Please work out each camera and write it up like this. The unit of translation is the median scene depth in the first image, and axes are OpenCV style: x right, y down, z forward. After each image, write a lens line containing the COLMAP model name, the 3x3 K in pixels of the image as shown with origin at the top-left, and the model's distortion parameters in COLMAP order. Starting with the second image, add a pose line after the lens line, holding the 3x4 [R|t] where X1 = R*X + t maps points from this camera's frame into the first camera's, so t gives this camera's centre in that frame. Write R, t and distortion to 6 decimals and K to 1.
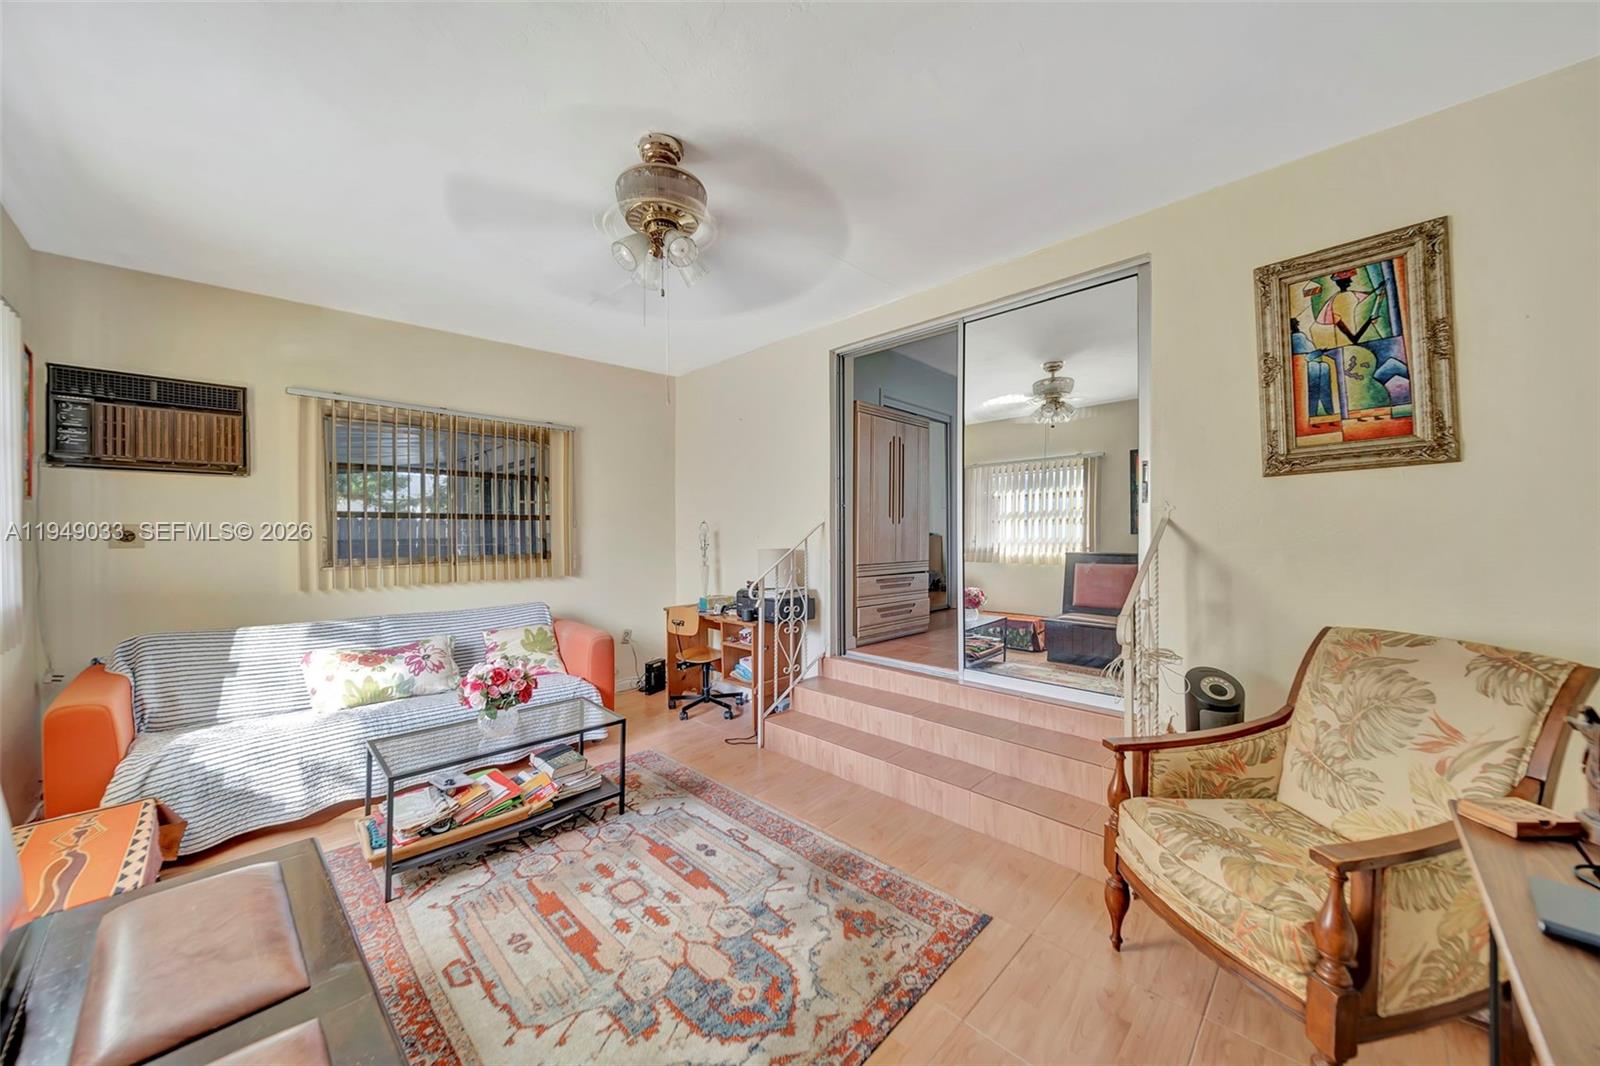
lens RADIAL K [[567.9, 0, 790.4], [0, 567.9, 537.6], [0, 0, 1]] dist [0.001657, -0.001921]
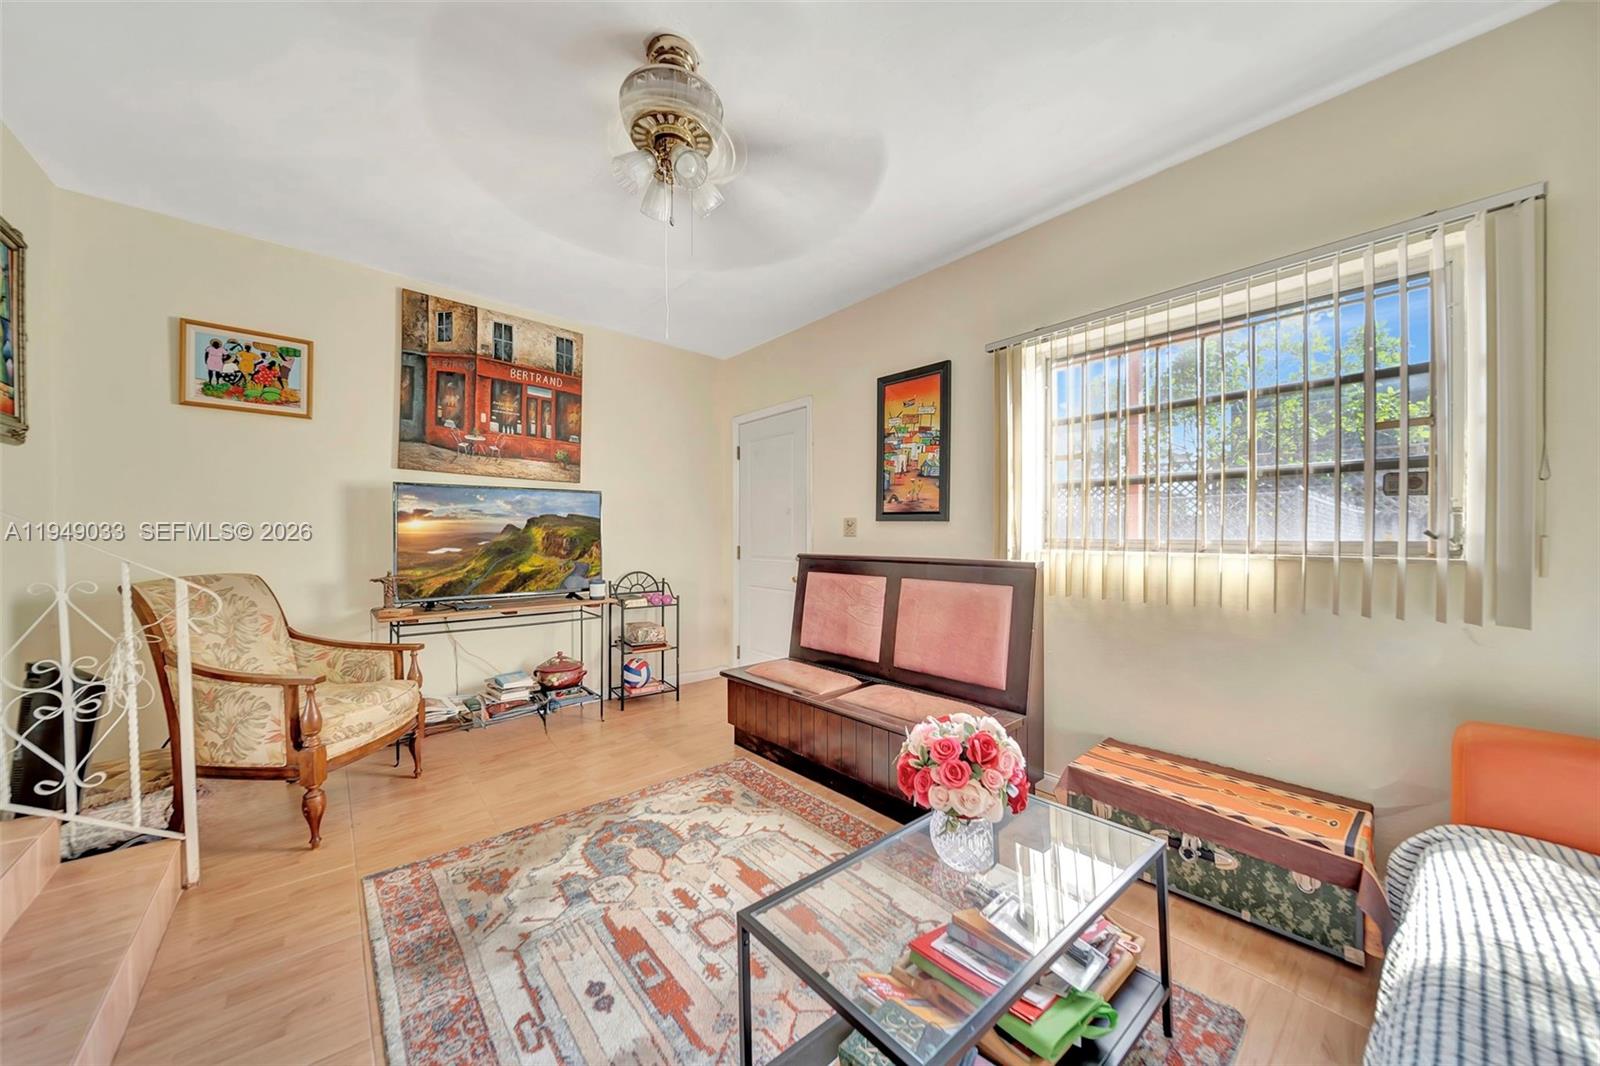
lens RADIAL K [[567.9, 0, 790.4], [0, 567.9, 537.6], [0, 0, 1]] dist [0.001657, -0.001921]
pose [[-0.995535, 0.004780, 0.094268, -0.511214], [0.005642, 0.999945, 0.008880, 0.052150], [-0.094221, 0.009373, -0.995507, 1.951062]]
